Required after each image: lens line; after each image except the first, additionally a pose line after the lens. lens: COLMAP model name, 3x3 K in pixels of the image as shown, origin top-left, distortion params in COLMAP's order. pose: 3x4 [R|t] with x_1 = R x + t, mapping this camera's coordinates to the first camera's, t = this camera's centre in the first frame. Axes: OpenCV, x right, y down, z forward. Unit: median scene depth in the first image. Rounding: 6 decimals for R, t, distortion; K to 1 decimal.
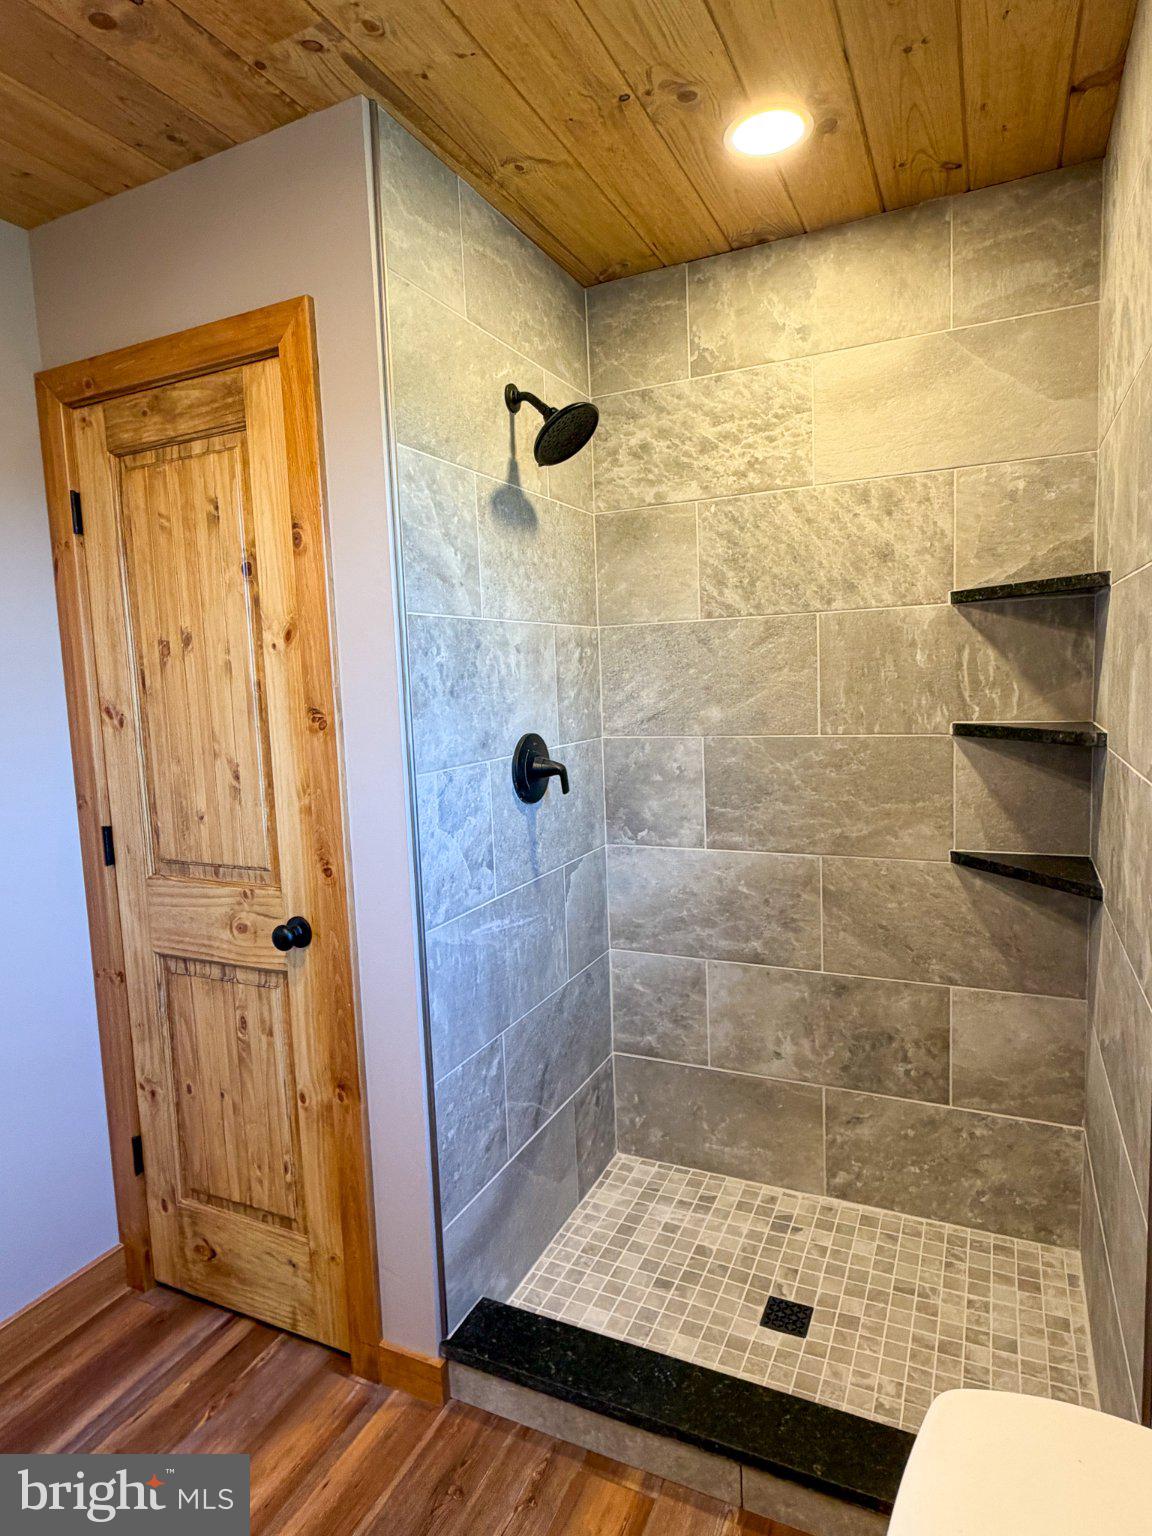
lens RADIAL K [[874.6, 0, 575.8], [0, 874.6, 755.3], [0, 0, 1]] dist [-0.001277, 0.000939]
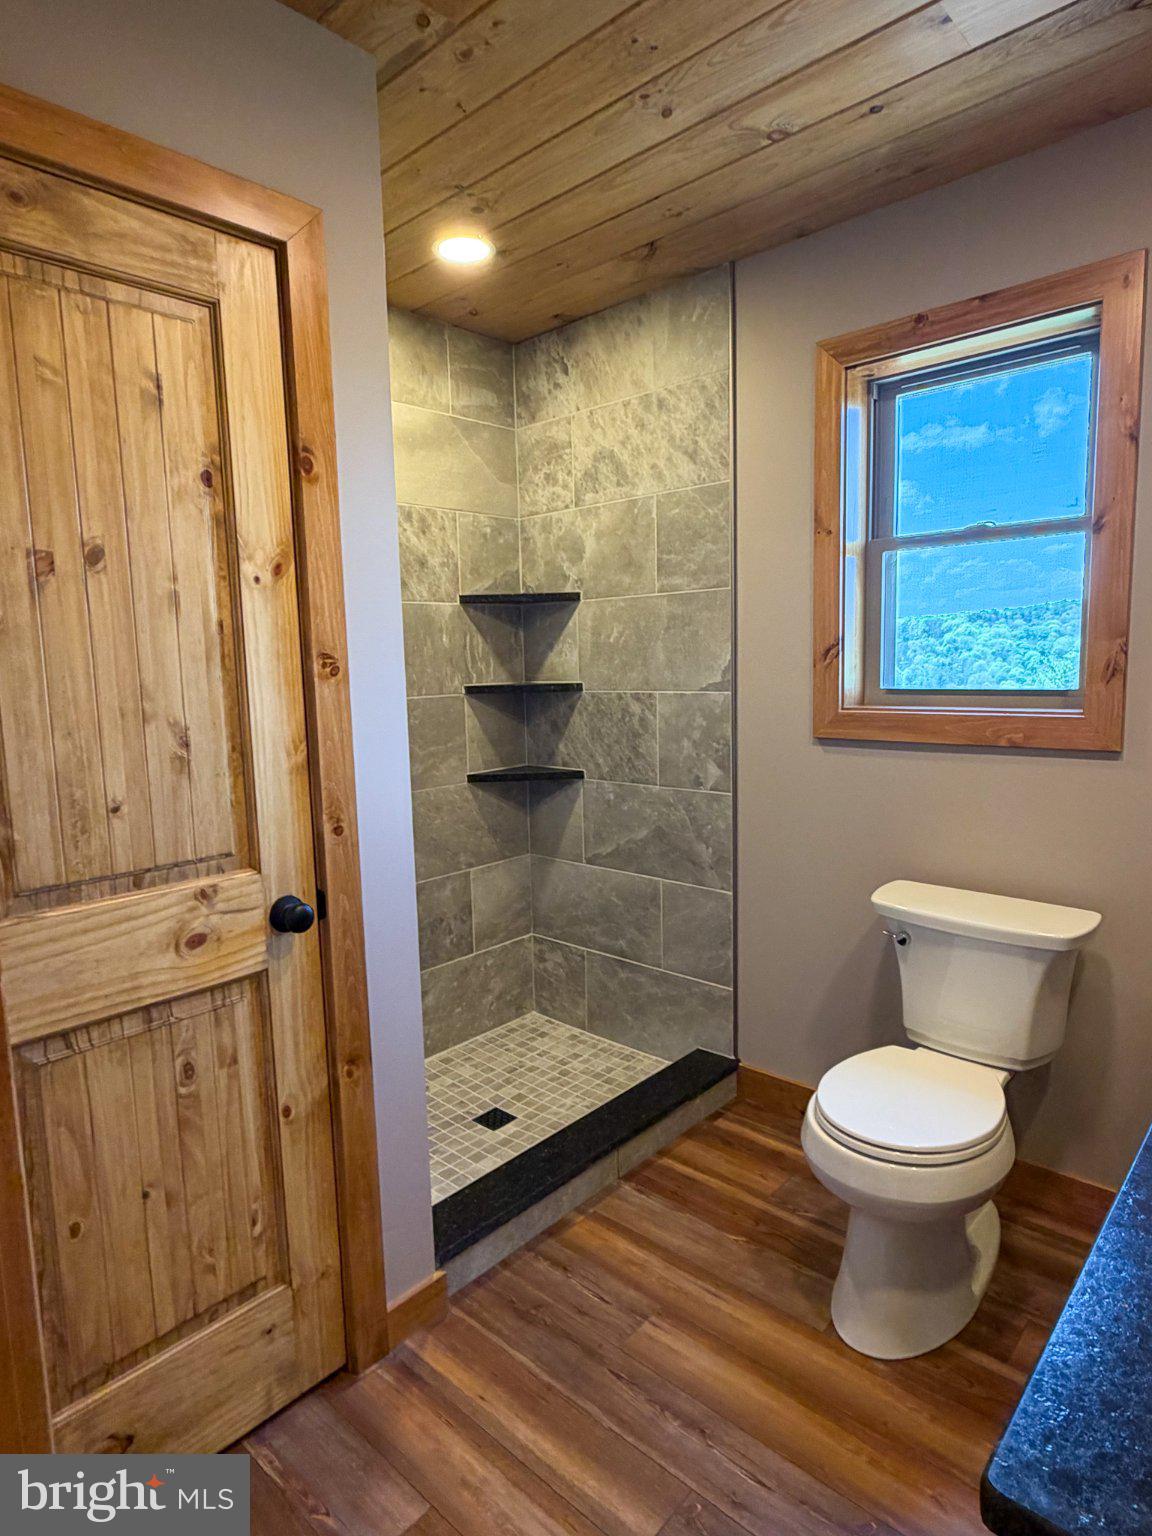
lens RADIAL K [[874.6, 0, 568.3], [0, 874.6, 761.2], [0, 0, 1]] dist [-0.001277, 0.000939]
pose [[0.305272, -0.080994, 0.948815, -0.984171], [0.108296, 0.992865, 0.049911, 0.036918], [-0.946087, 0.087516, 0.311865, 0.428796]]
